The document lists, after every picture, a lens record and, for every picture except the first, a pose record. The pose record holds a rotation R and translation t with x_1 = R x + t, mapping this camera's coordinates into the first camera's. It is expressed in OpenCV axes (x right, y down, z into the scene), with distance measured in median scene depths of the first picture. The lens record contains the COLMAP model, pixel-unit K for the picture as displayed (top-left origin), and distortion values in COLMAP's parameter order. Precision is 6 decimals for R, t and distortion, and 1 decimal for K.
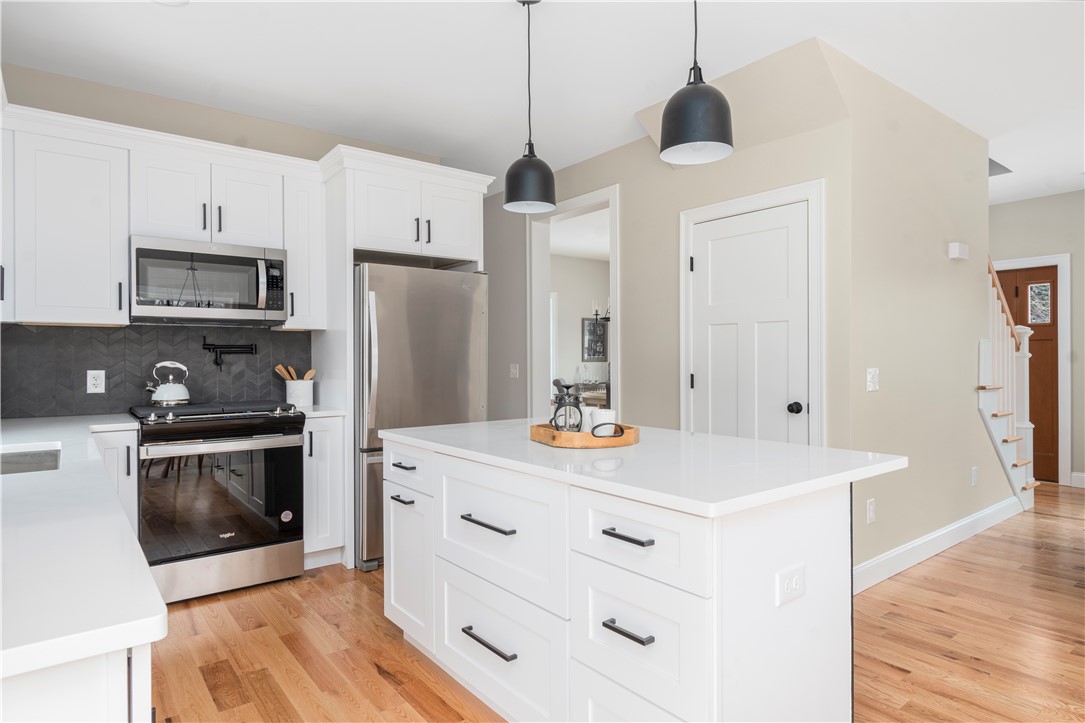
lens RADIAL K [[618.2, 0, 542.5], [0, 618.2, 361.5], [0, 0, 1]] dist [0.001507, 0.000140]
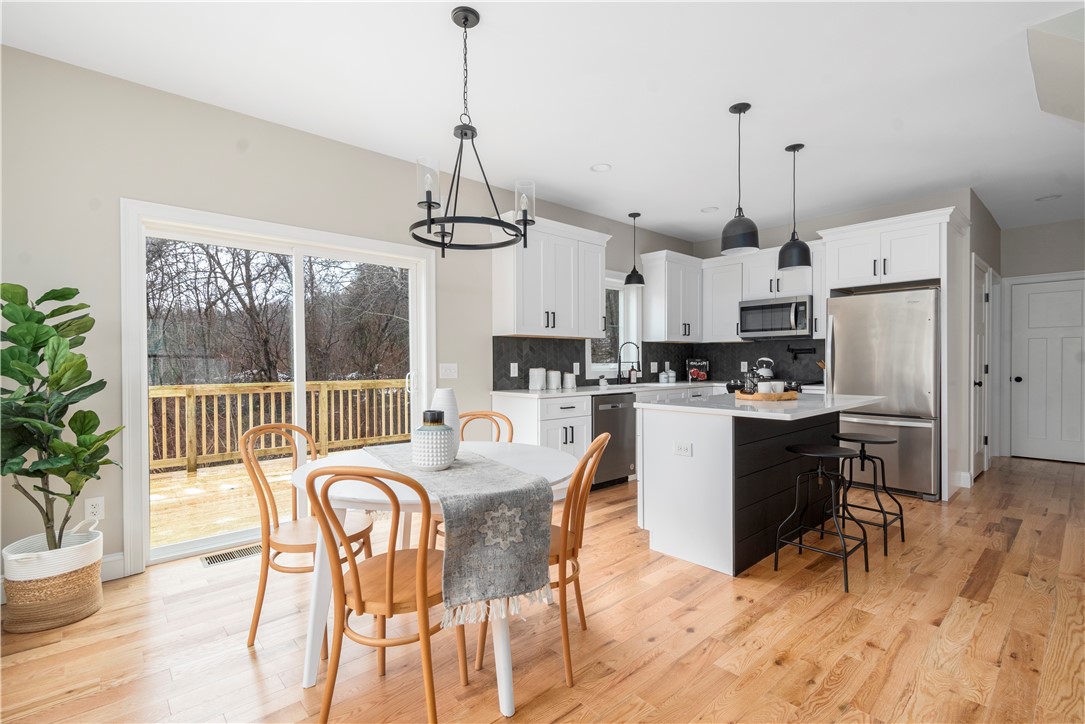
lens RADIAL K [[500.9, 0, 545.7], [0, 500.9, 360.2], [0, 0, 1]] dist [0.000963, -0.000393]
pose [[0.080284, 0.003447, -0.996766, 1.010025], [-0.002763, 0.999991, 0.003236, 0.005038], [0.996768, 0.002494, 0.080293, 0.138806]]
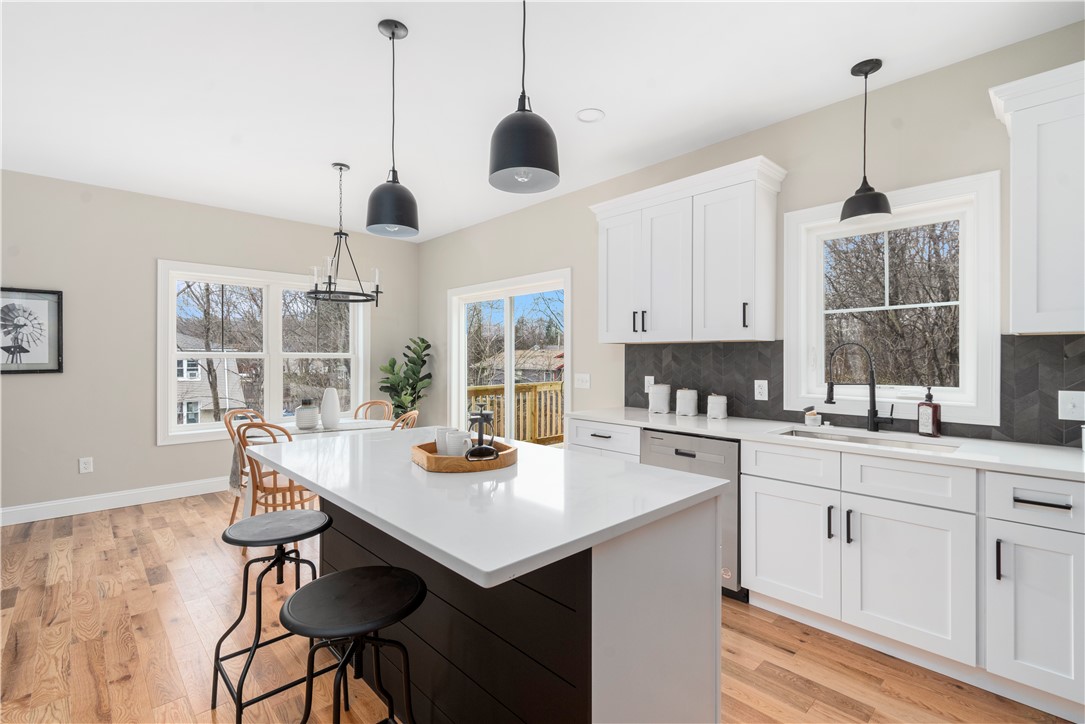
lens RADIAL K [[489.7, 0, 539.0], [0, 489.7, 357.3], [0, 0, 1]] dist [-0.001716, -0.000606]
pose [[-0.995095, 0.004087, -0.098842, 0.011580], [0.003493, 0.999975, 0.006177, -0.030935], [0.098865, 0.005801, -0.995084, 1.197379]]
